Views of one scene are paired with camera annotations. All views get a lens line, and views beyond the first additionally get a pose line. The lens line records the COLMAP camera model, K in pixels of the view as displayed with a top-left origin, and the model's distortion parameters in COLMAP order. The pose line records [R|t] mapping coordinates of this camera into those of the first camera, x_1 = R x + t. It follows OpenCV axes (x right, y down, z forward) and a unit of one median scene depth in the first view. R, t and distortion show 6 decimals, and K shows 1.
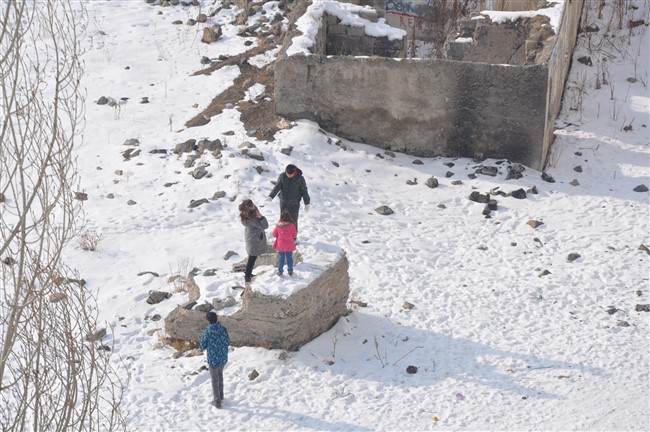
lens RADIAL K [[3049.3, 0, 325.9], [0, 3049.3, 234.8], [0, 0, 1]] dist [2.092065, 3.711136]
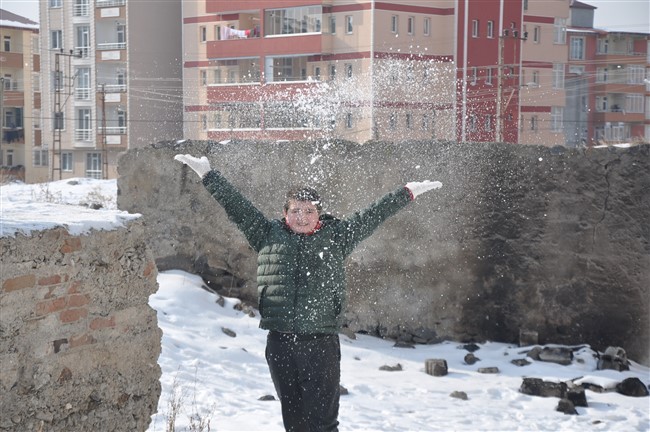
lens RADIAL K [[1808.1, 0, 325.0], [0, 1808.1, 216.0], [0, 0, 1]] dist [0.750272, 1.567487]
pose [[0.999944, 0.003221, -0.010037, 0.020591], [-0.006239, 0.948325, -0.317239, 0.048039], [0.008497, 0.317284, 0.948292, 0.722577]]
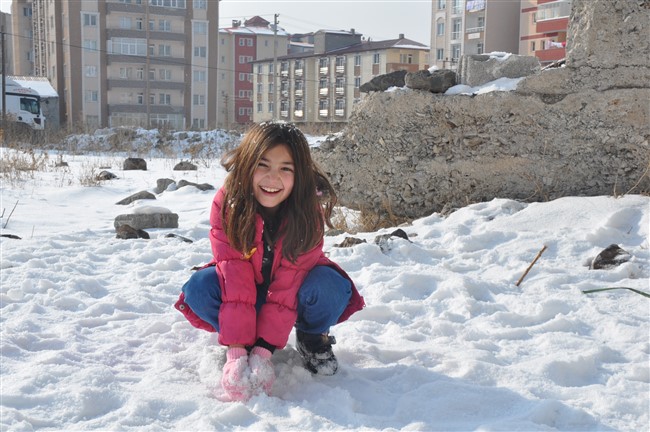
lens RADIAL K [[1086.0, 0, 325.0], [0, 1086.0, 216.0], [0, 0, 1]] dist [0.386200, 0.028252]
pose [[0.971880, 0.028535, -0.233743, -0.020430], [-0.092285, 0.959382, -0.266589, 0.054108], [0.216642, 0.280663, 0.935037, 0.753981]]
